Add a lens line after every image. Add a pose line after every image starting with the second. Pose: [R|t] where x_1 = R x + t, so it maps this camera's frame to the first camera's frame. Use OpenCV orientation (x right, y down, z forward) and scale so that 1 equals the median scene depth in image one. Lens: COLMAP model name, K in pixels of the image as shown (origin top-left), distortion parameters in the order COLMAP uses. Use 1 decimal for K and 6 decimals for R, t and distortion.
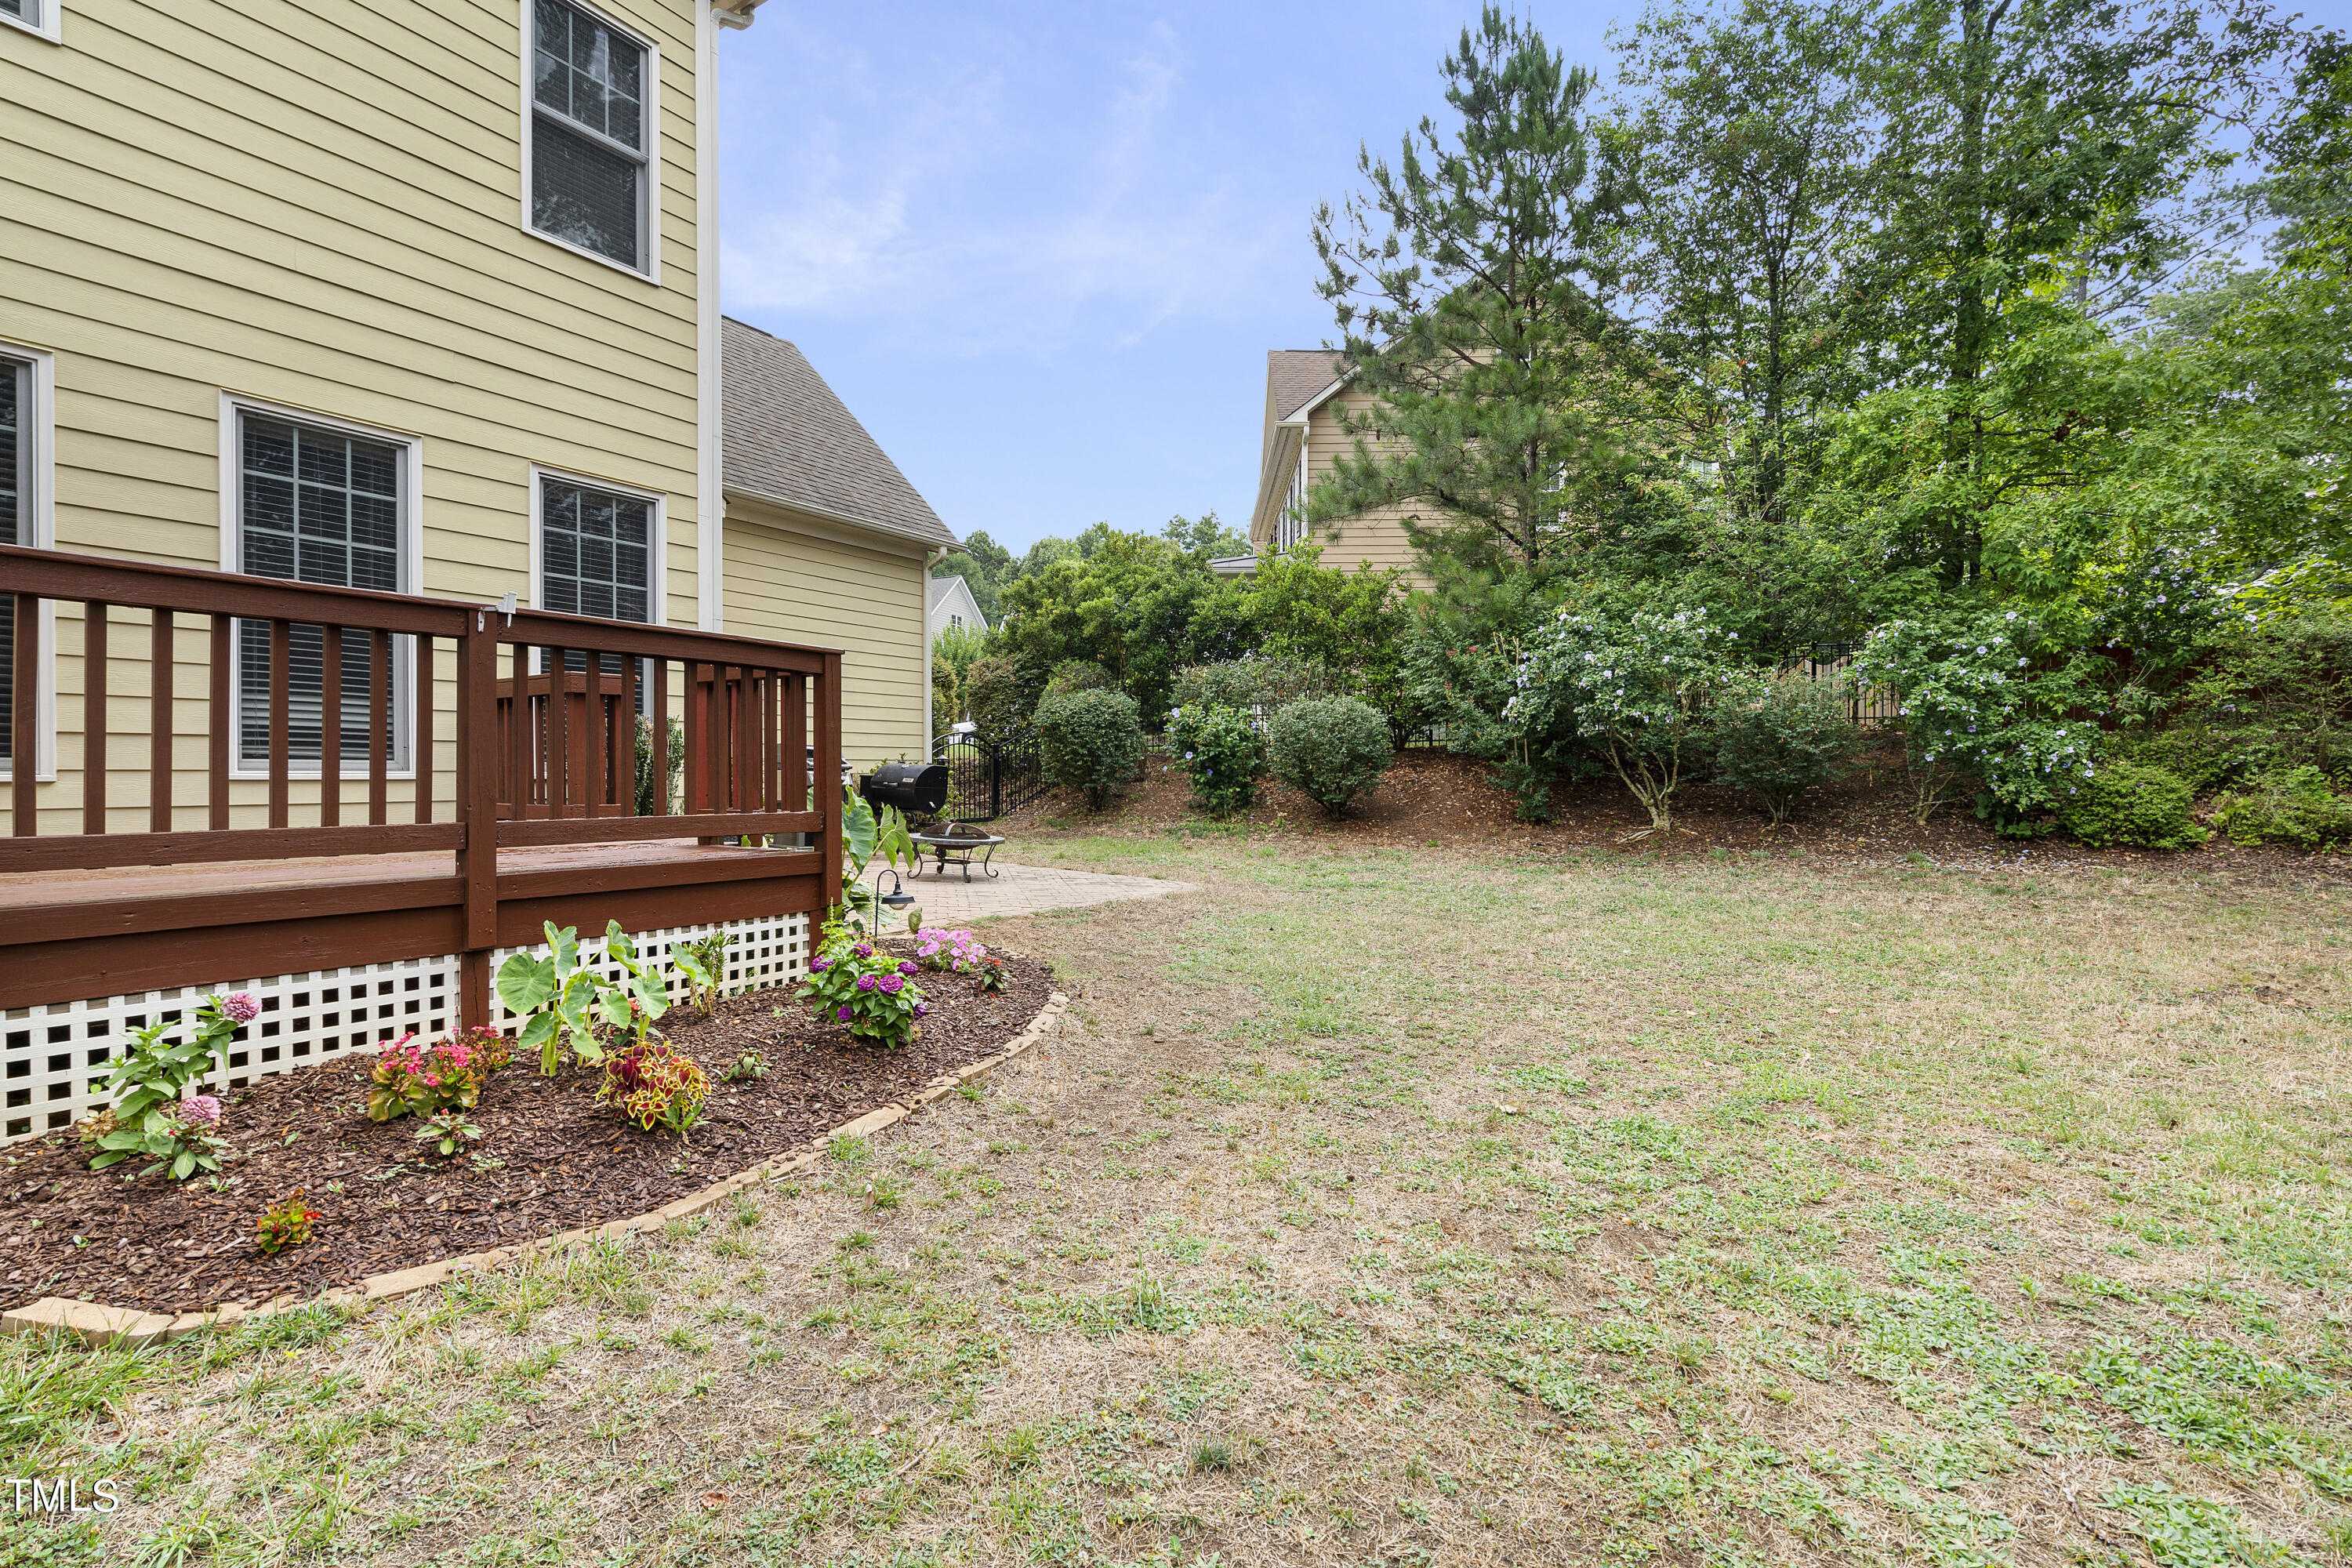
lens RADIAL K [[1065.9, 0, 1173.6], [0, 1065.9, 787.4], [0, 0, 1]] dist [-0.008172, 0.002423]
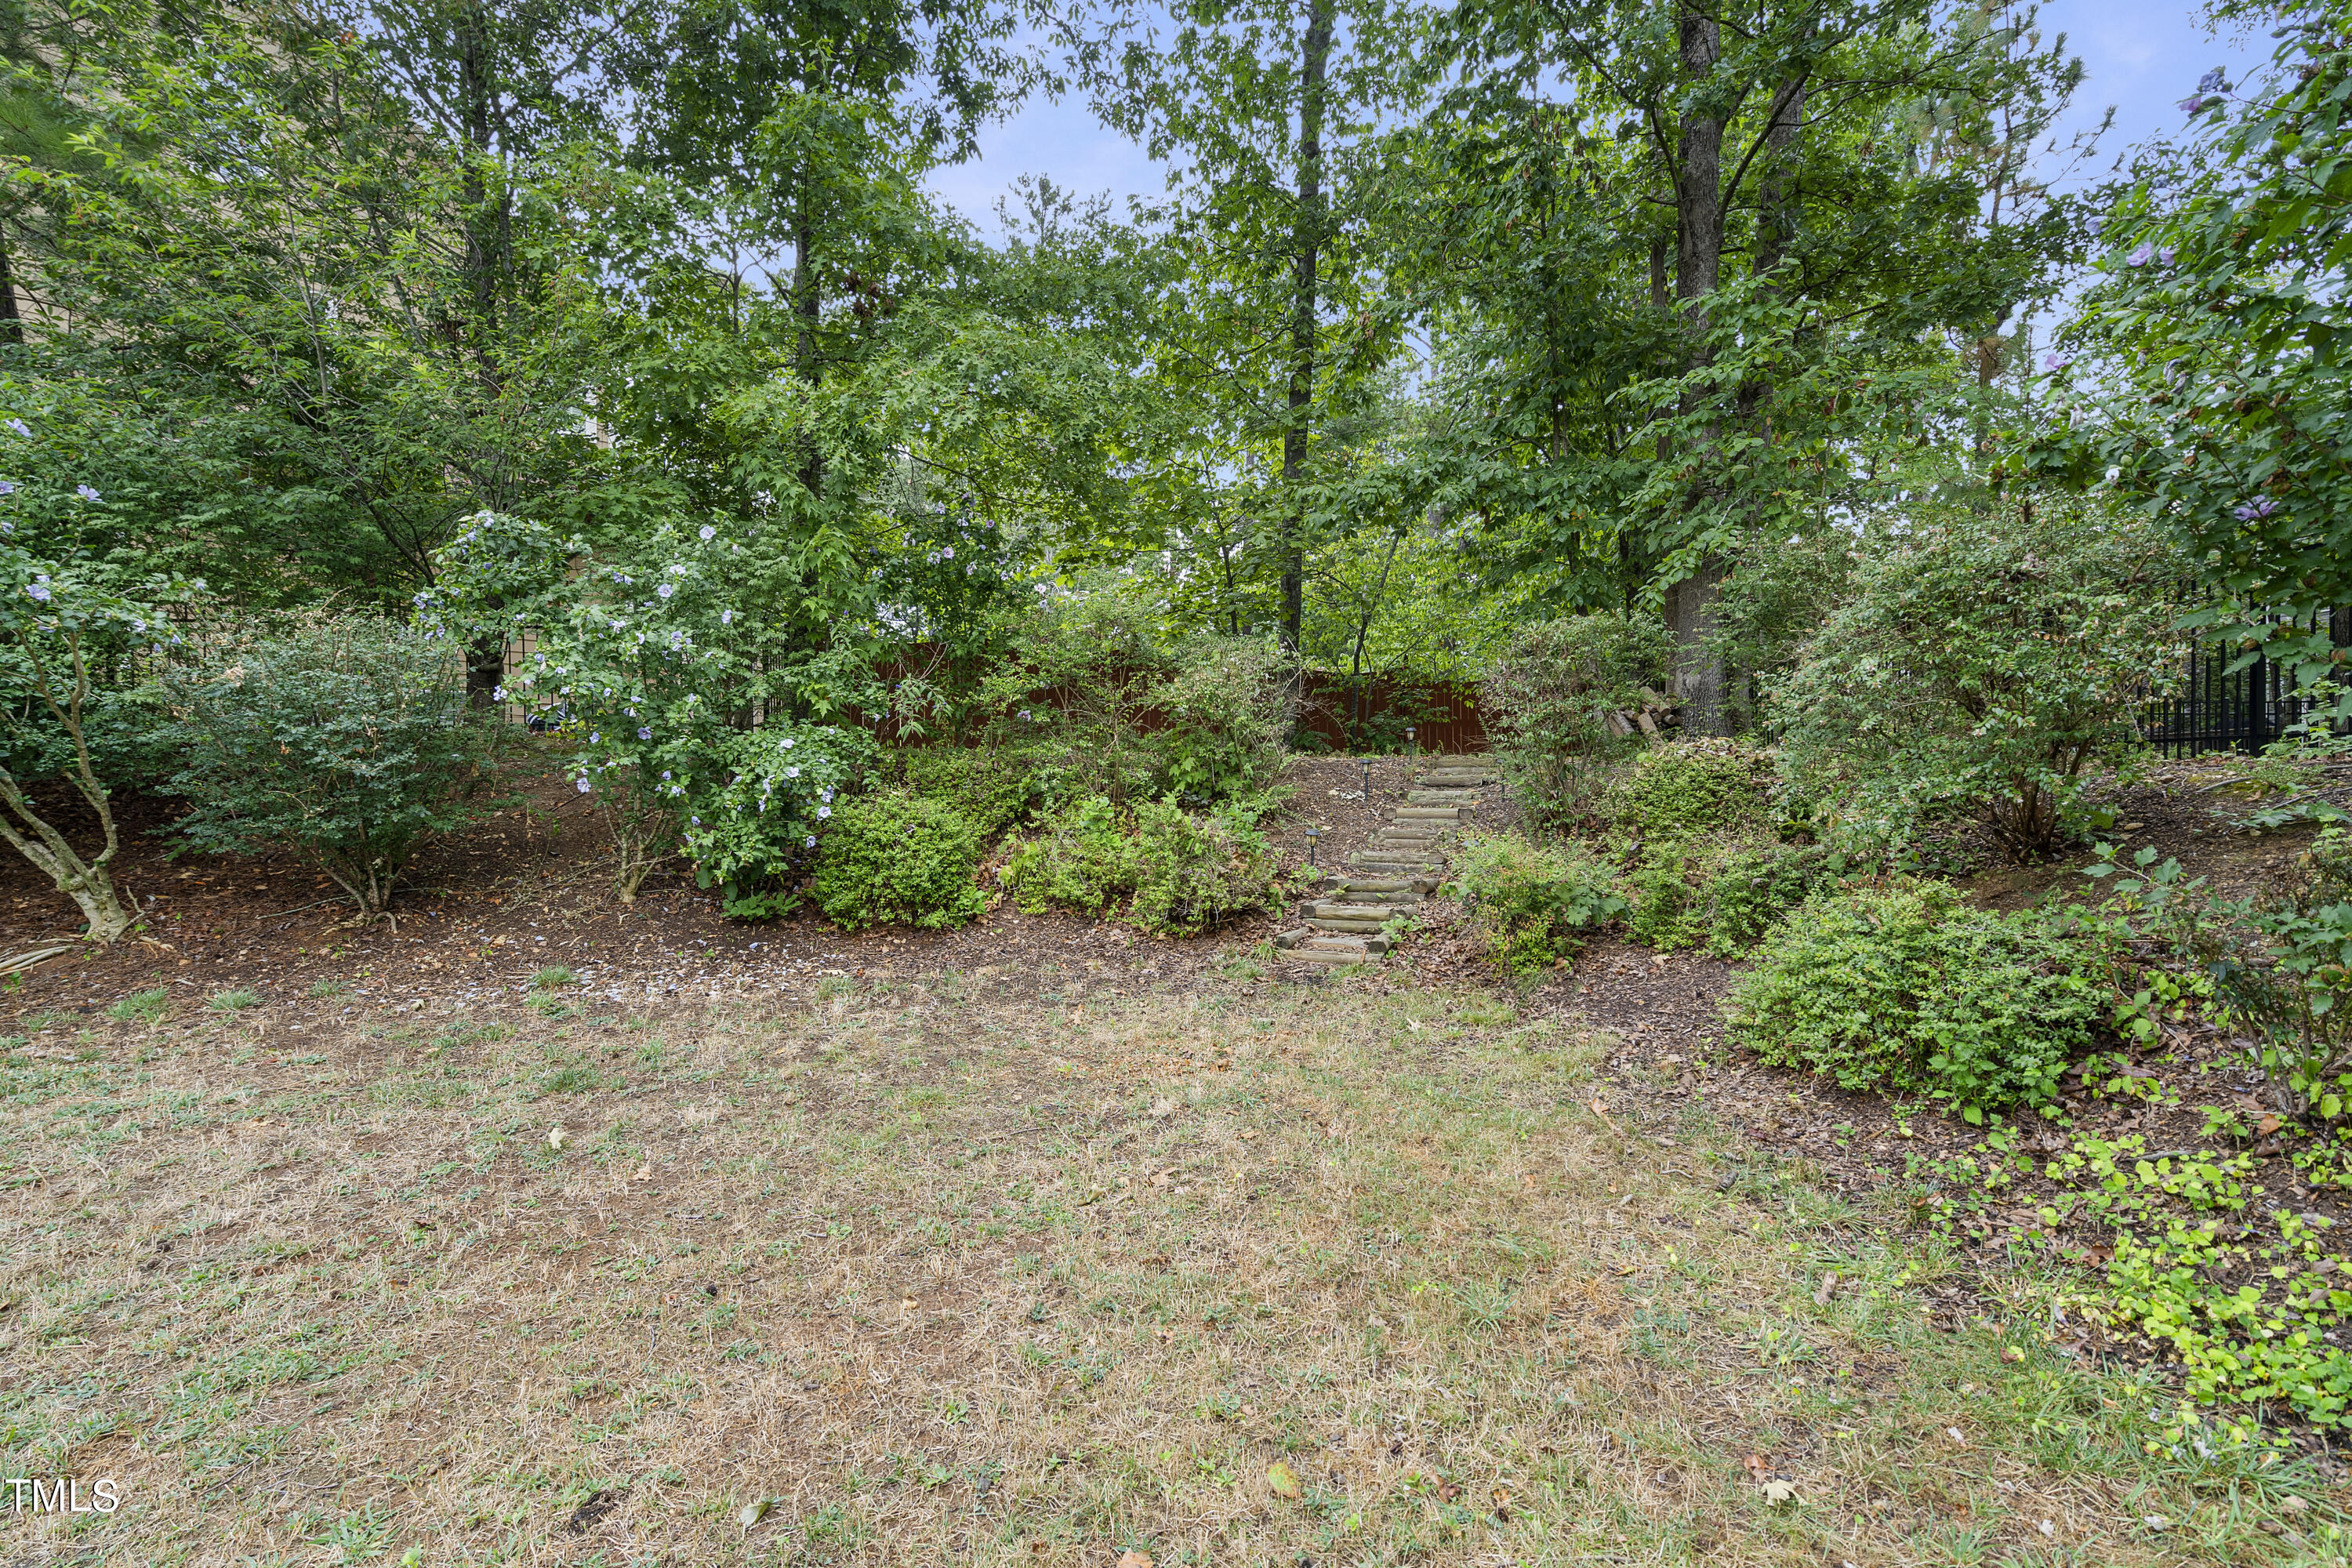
lens RADIAL K [[1065.9, 0, 1176.7], [0, 1065.9, 786.2], [0, 0, 1]] dist [-0.008172, 0.002423]
pose [[0.698110, -0.002980, 0.715984, 0.562964], [0.015915, 0.999809, -0.011357, -0.017835], [-0.715813, 0.019323, 0.698024, 0.433496]]
